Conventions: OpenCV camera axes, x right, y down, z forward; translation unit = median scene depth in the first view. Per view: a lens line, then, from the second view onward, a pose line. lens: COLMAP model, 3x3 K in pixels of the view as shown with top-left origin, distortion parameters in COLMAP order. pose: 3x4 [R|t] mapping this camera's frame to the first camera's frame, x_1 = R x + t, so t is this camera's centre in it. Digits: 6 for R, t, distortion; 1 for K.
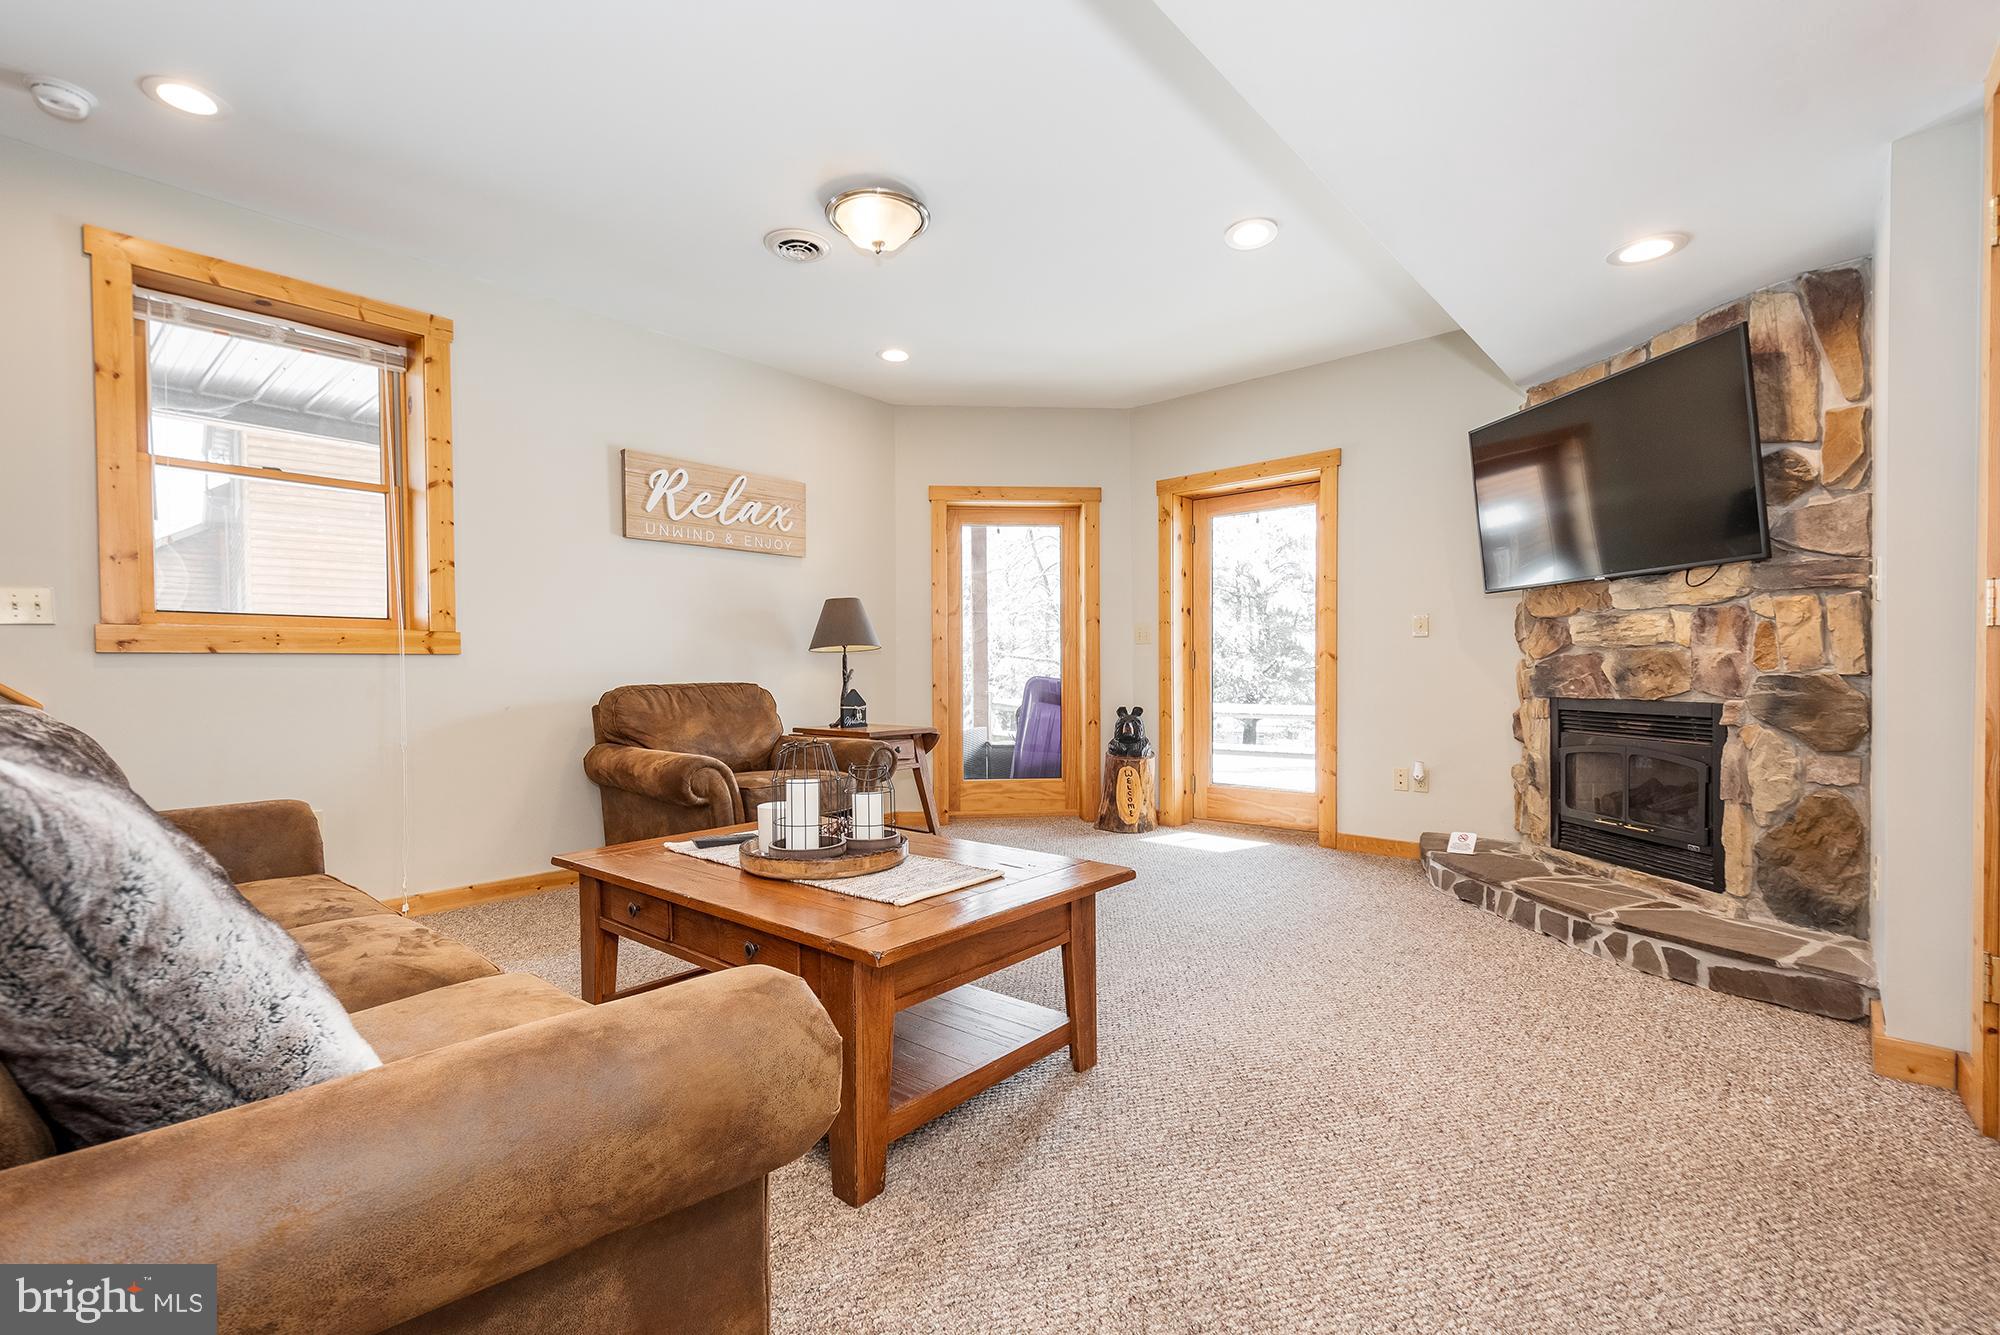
lens RADIAL K [[870.2, 0, 986.7], [0, 870.2, 673.4], [0, 0, 1]] dist [0.001206, 0.000349]
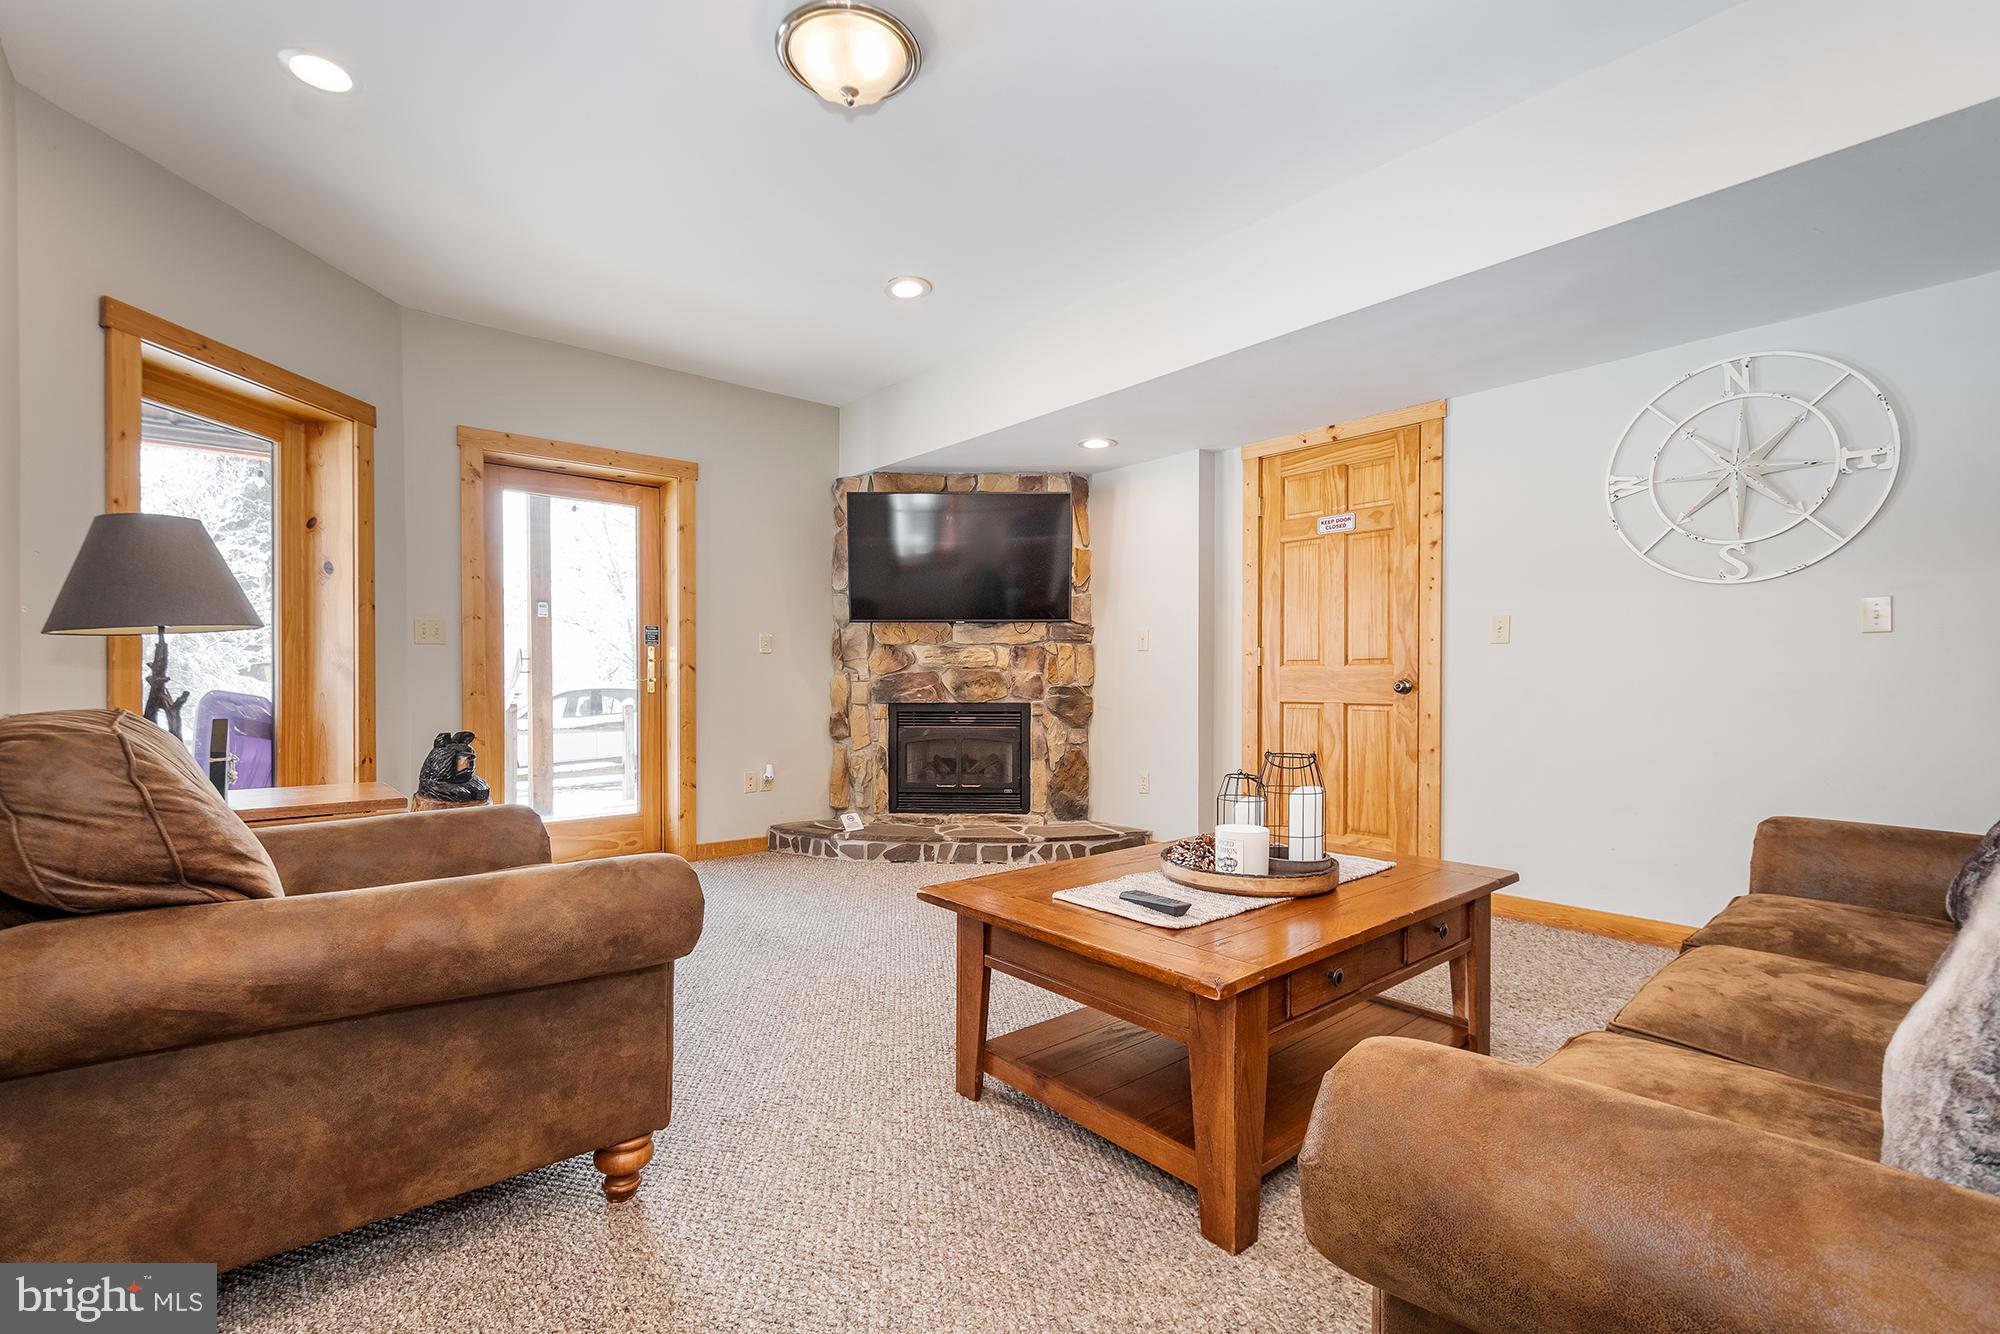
lens RADIAL K [[870.2, 0, 993.4], [0, 870.2, 678.8], [0, 0, 1]] dist [0.001206, 0.000349]
pose [[0.147054, 0.004854, 0.989117, -0.825343], [-0.001068, 0.999988, -0.004749, -0.004583], [-0.989128, -0.000358, 0.147058, 0.781452]]
